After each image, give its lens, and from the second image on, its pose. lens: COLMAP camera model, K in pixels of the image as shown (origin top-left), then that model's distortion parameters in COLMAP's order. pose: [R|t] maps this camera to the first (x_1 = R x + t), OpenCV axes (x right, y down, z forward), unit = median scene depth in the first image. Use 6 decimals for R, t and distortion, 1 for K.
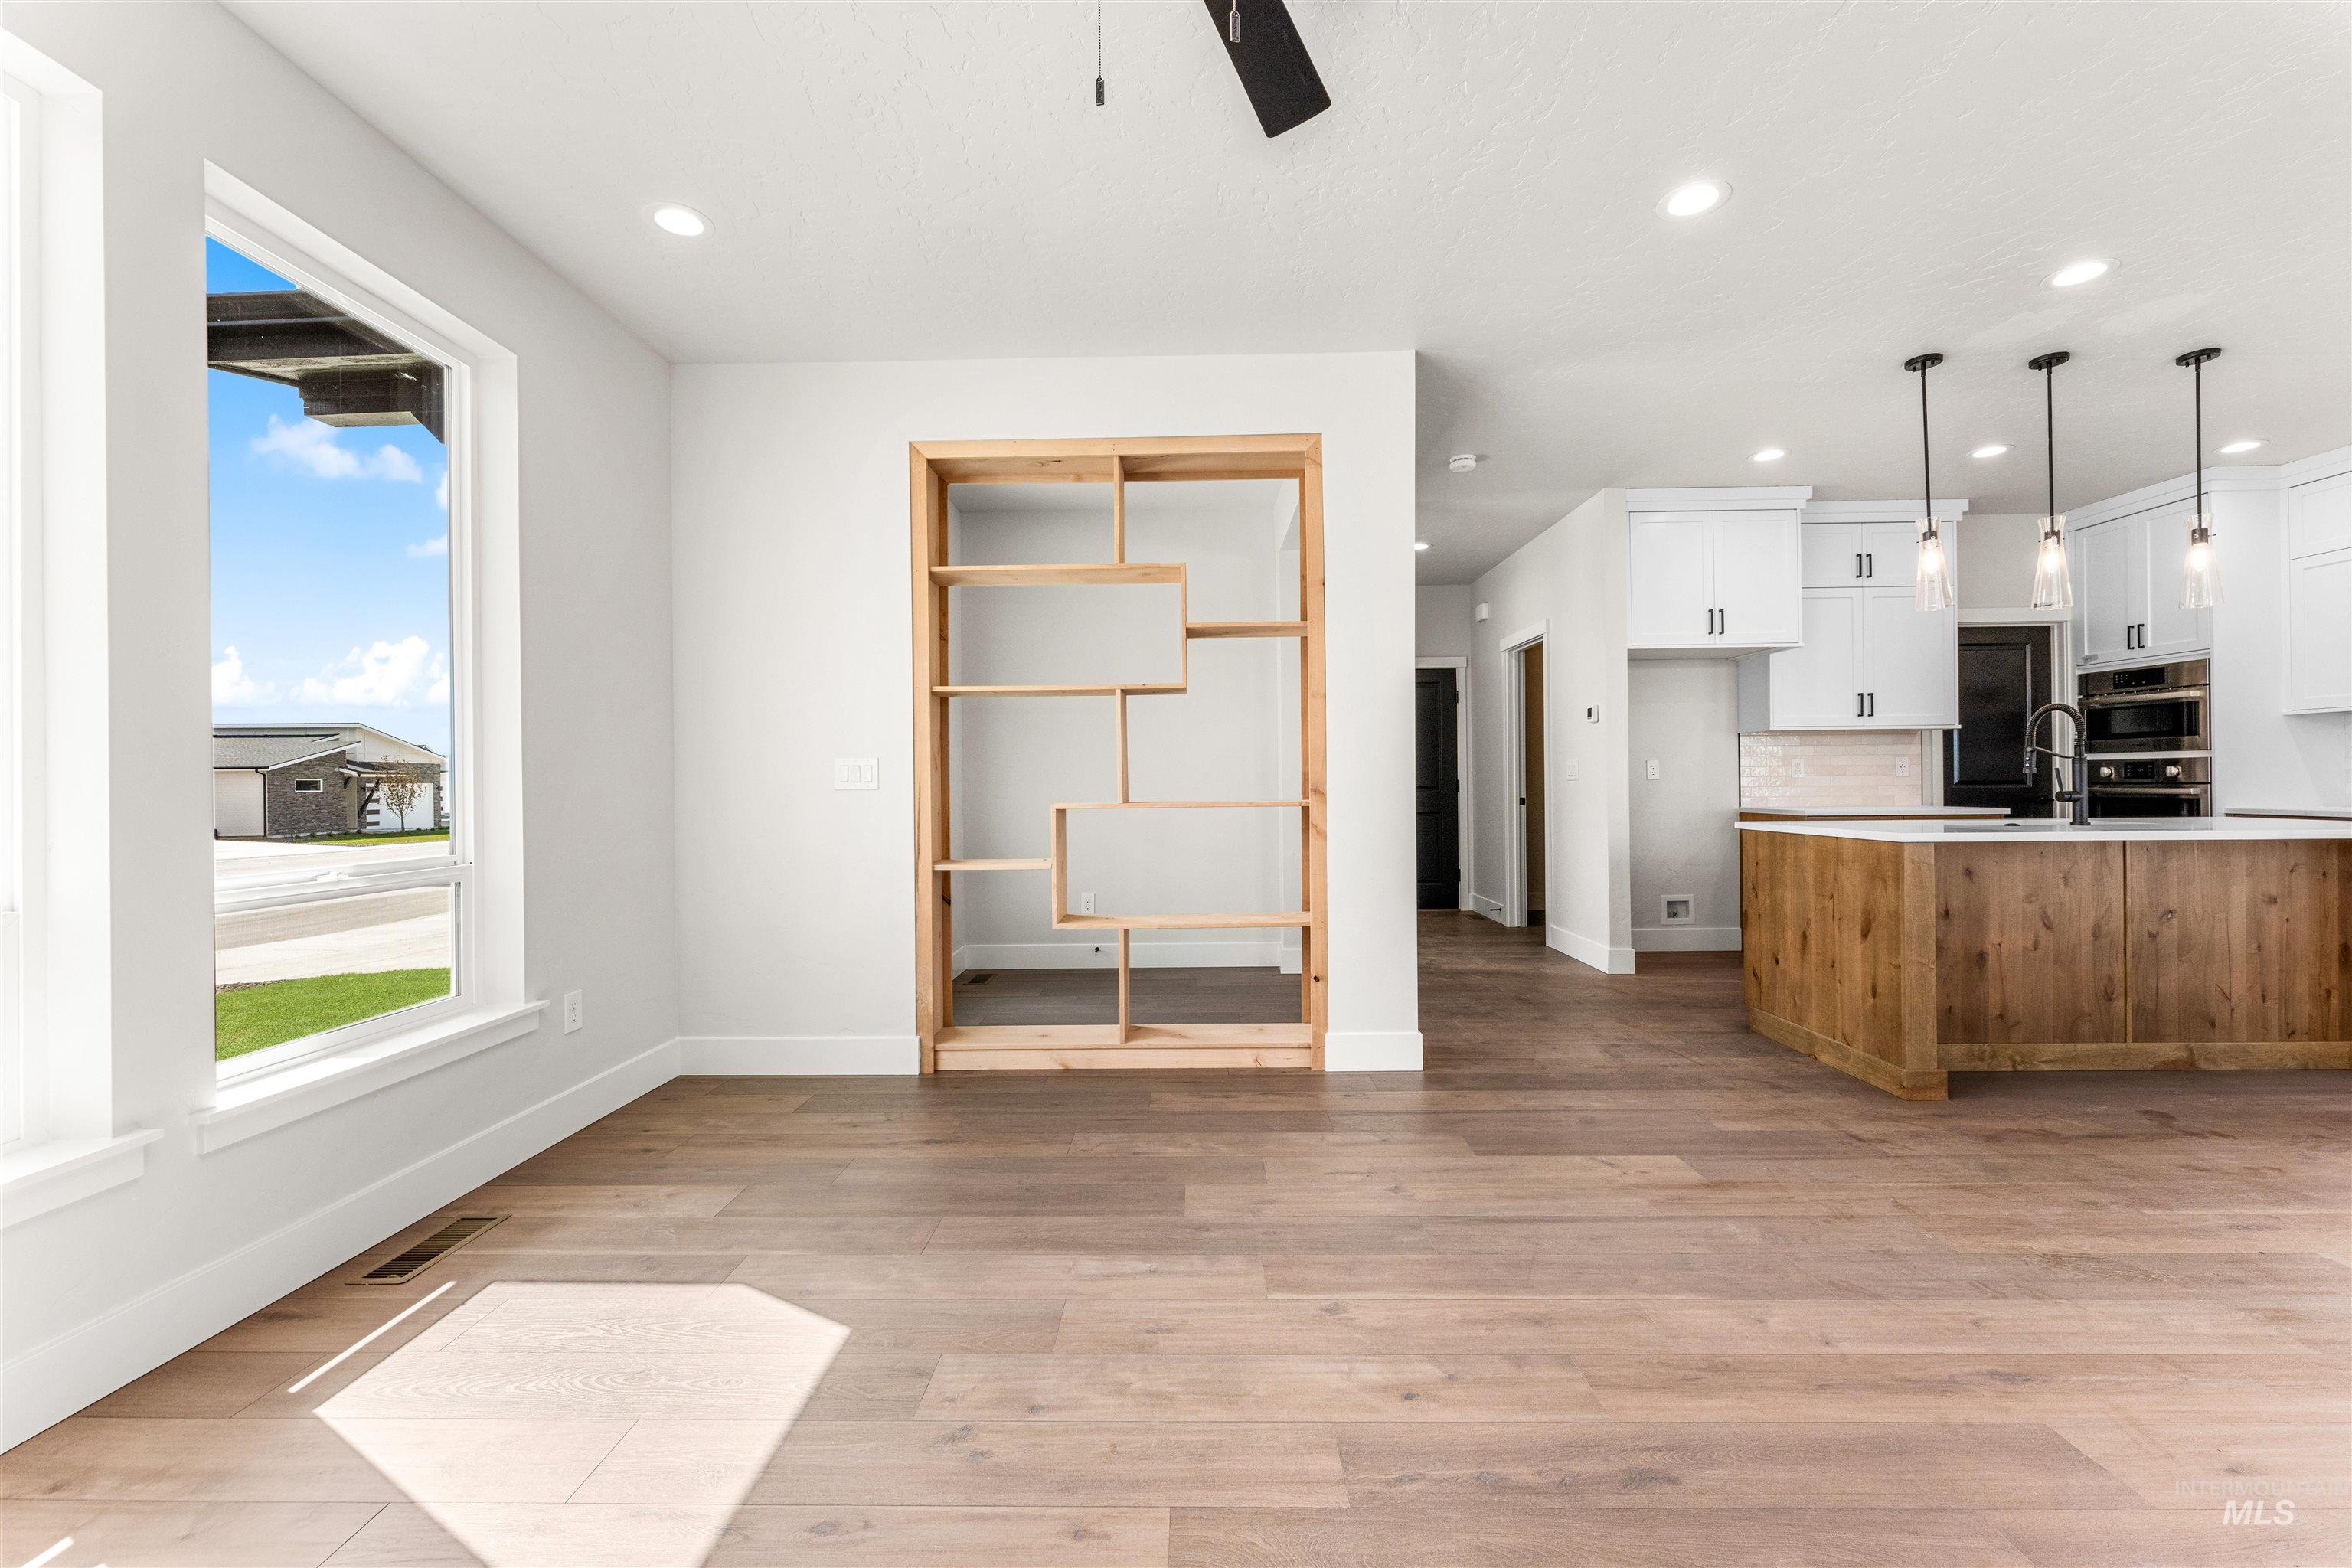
lens RADIAL K [[937.5, 0, 1176.9], [0, 937.5, 781.1], [0, 0, 1]] dist [0.002401, -0.001144]
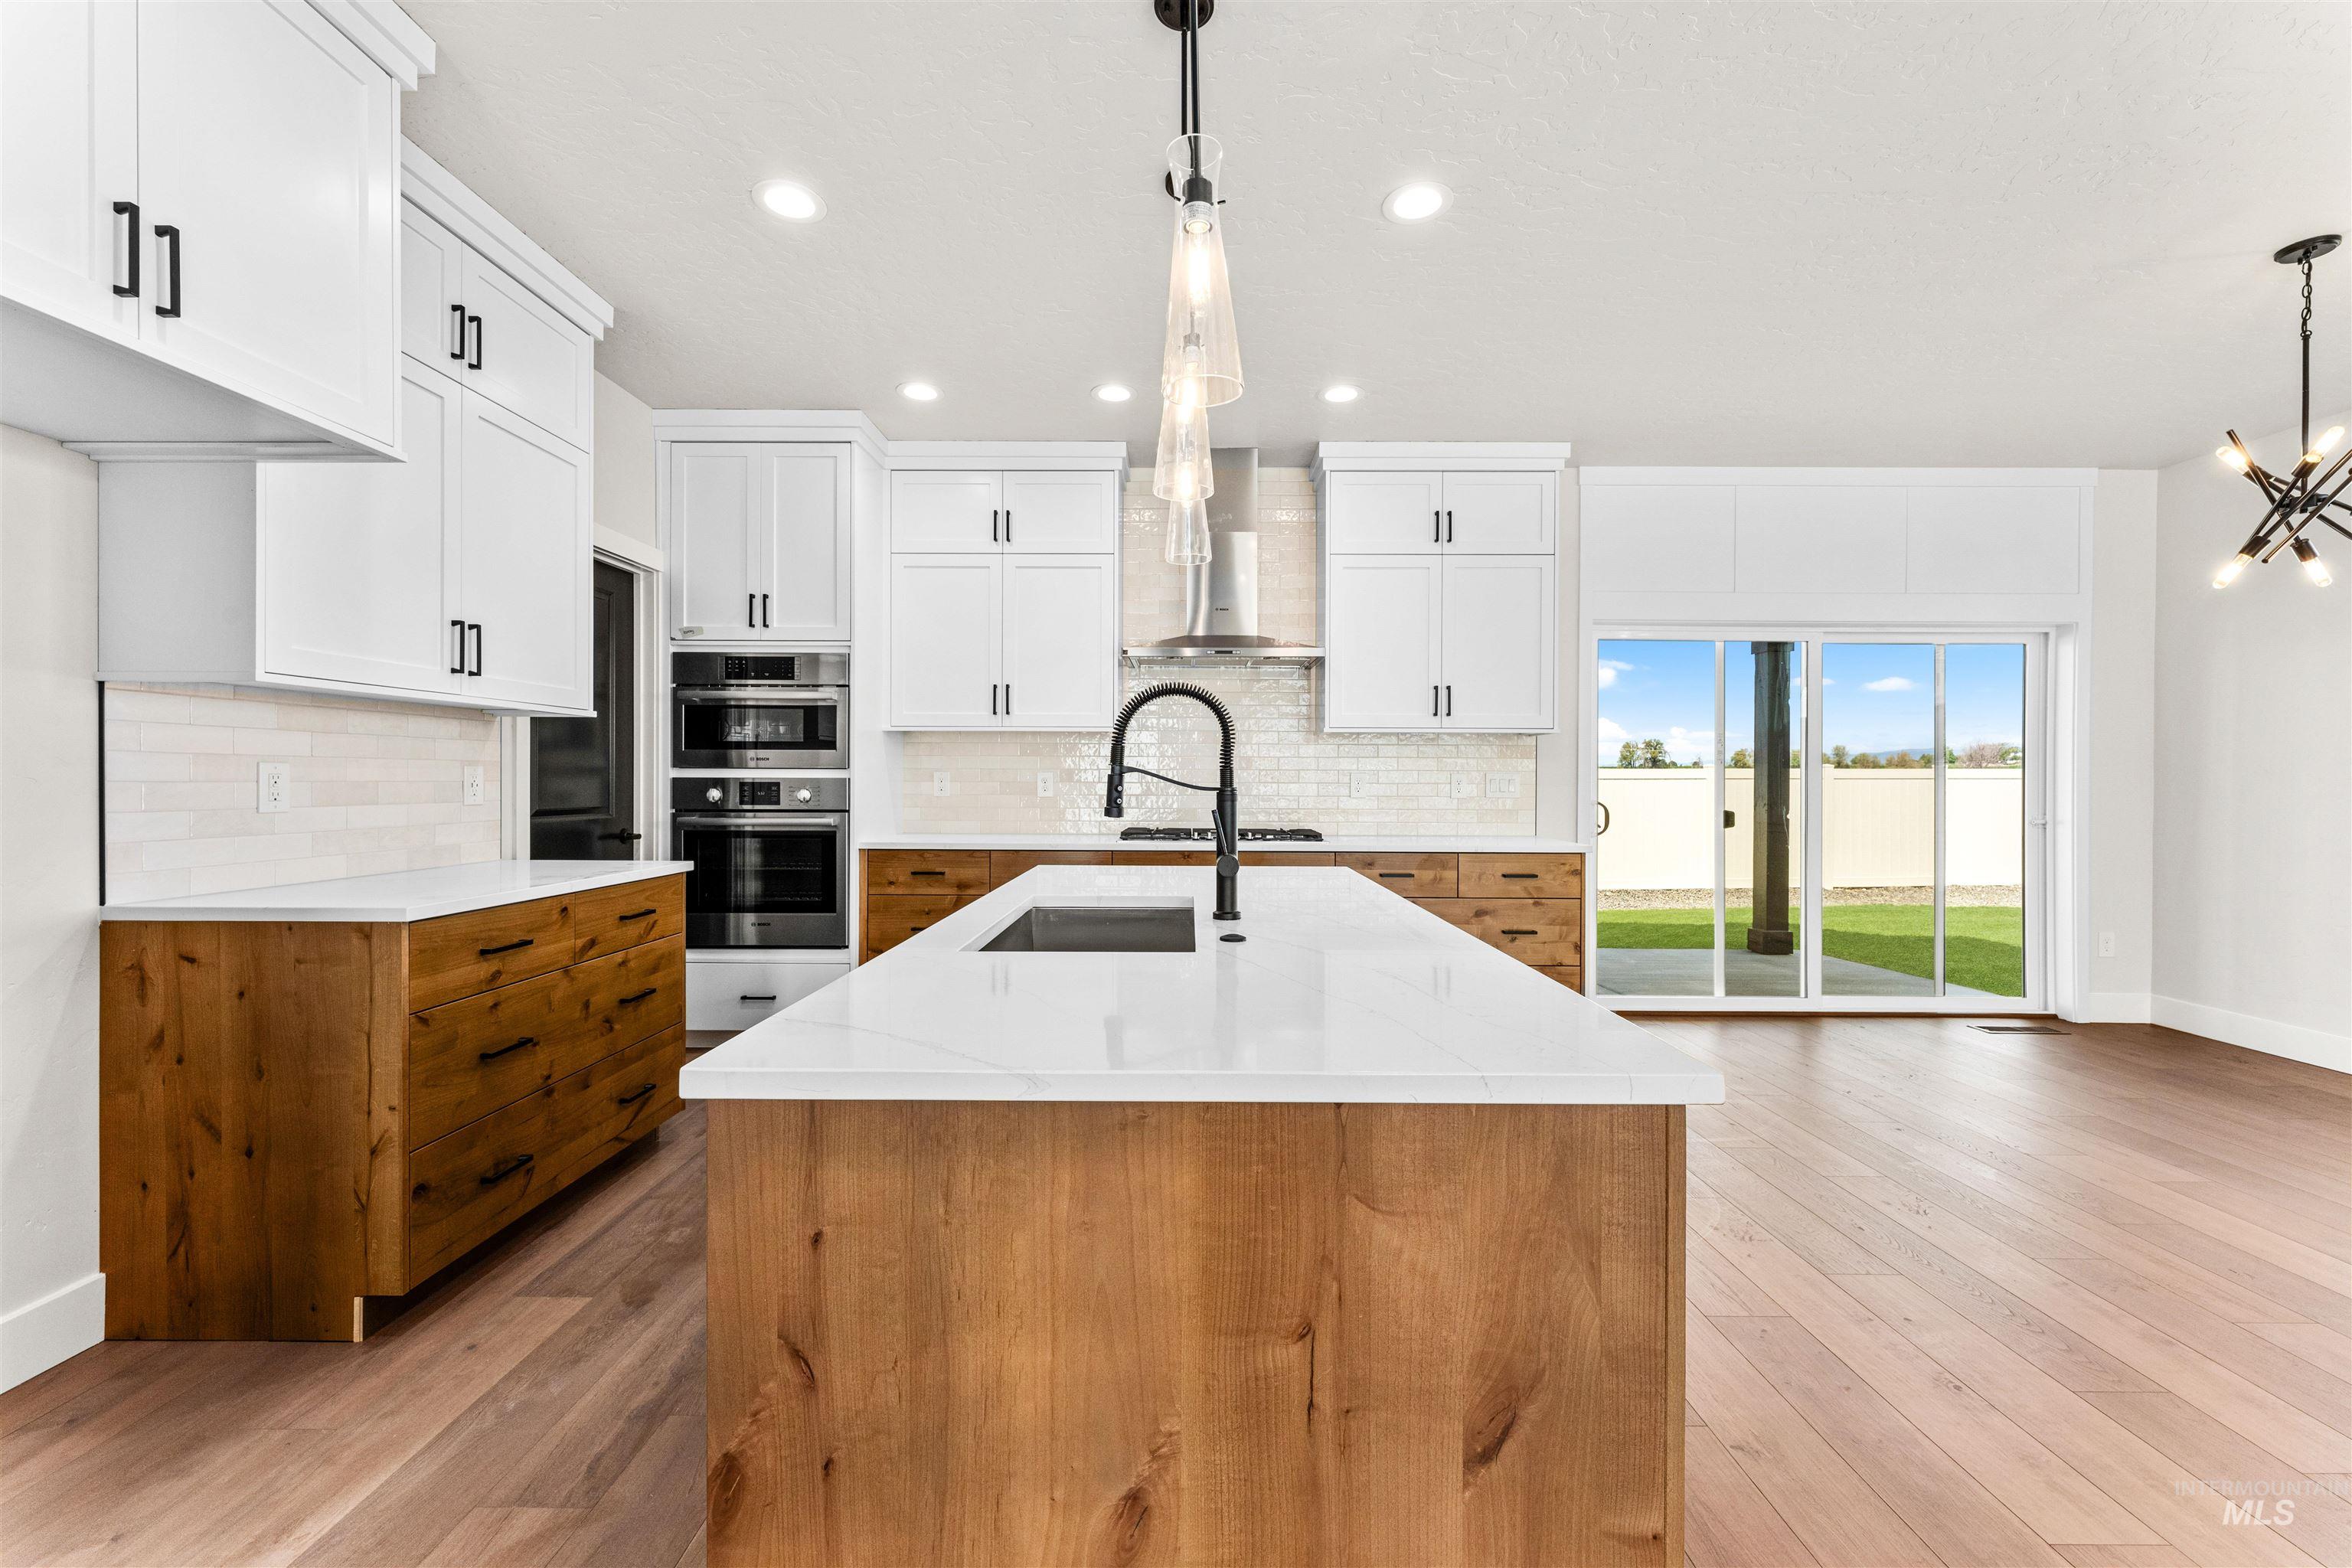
lens RADIAL K [[937.5, 0, 1175.2], [0, 937.5, 784.9], [0, 0, 1]] dist [0.002401, -0.001144]
pose [[-0.010912, 0.005474, 0.999925, 0.443167], [-0.005283, 0.999971, -0.005532, -0.024494], [-0.999927, -0.005343, -0.010883, 1.043495]]
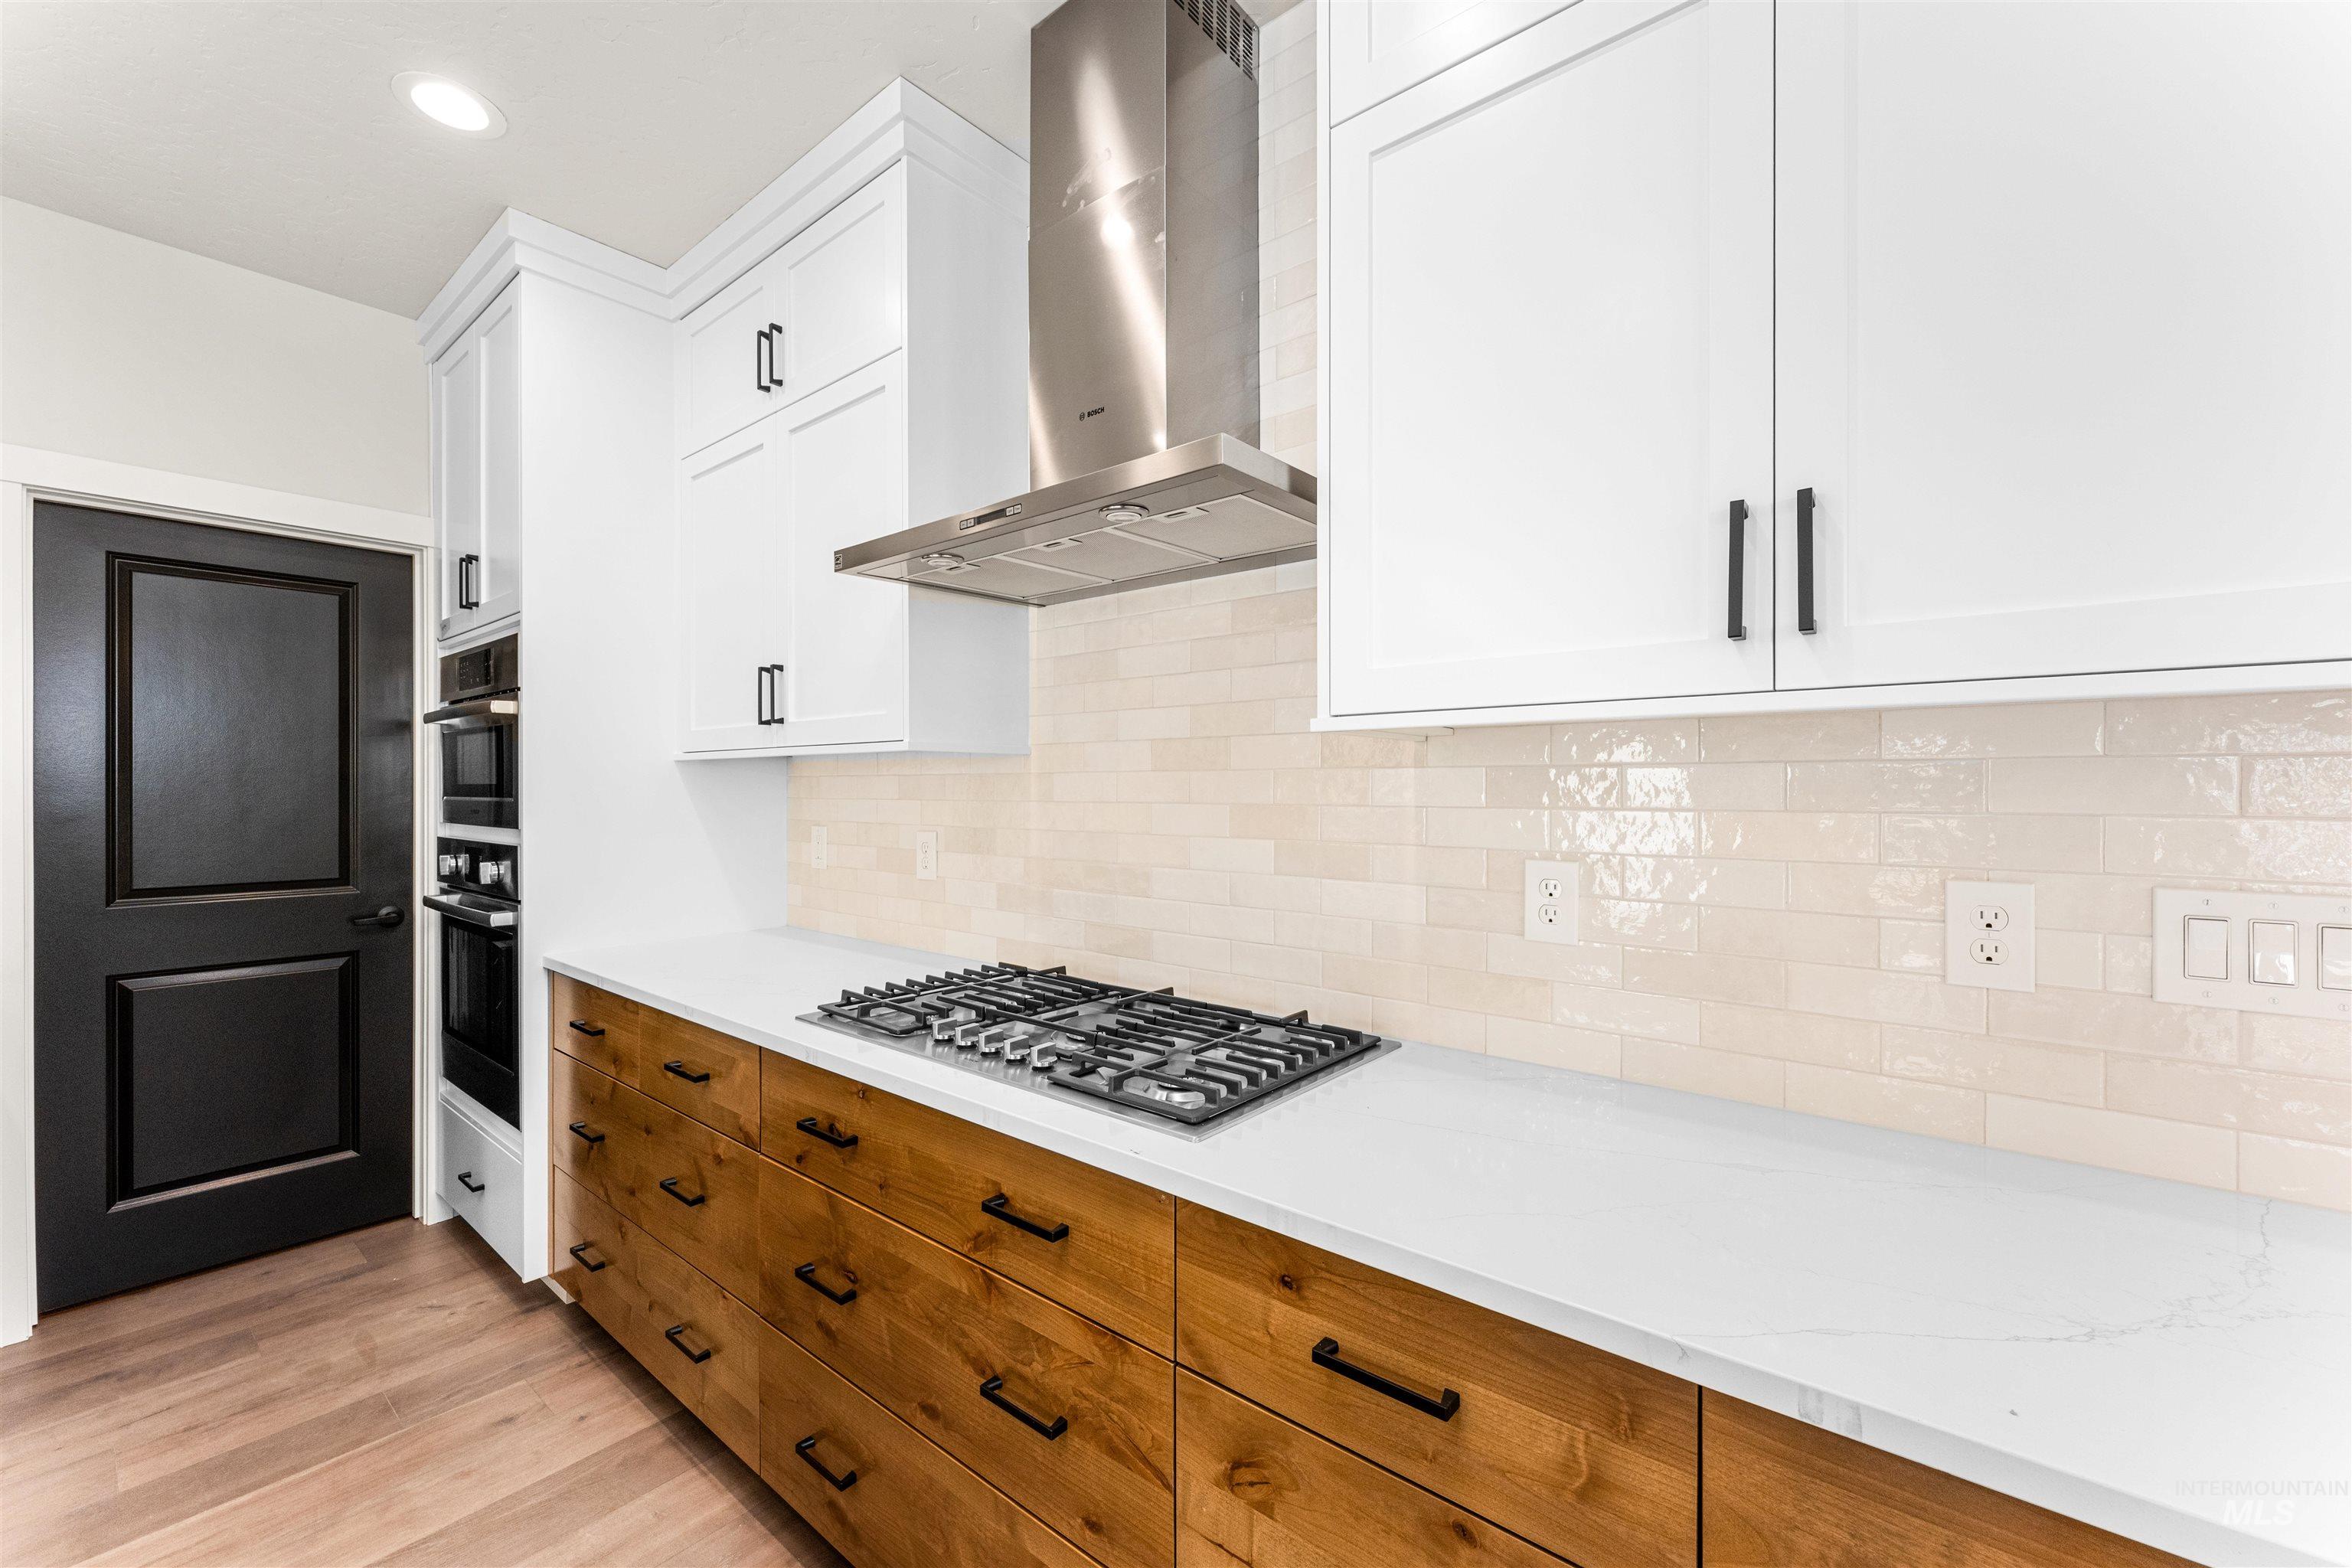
lens RADIAL K [[937.5, 0, 1180.5], [0, 937.5, 787.1], [0, 0, 1]] dist [0.002401, -0.001144]
pose [[0.623119, 0.009555, 0.782069, 1.338527], [-0.006743, 0.999954, -0.006844, -0.076363], [-0.782098, -0.001008, 0.623154, 0.653326]]
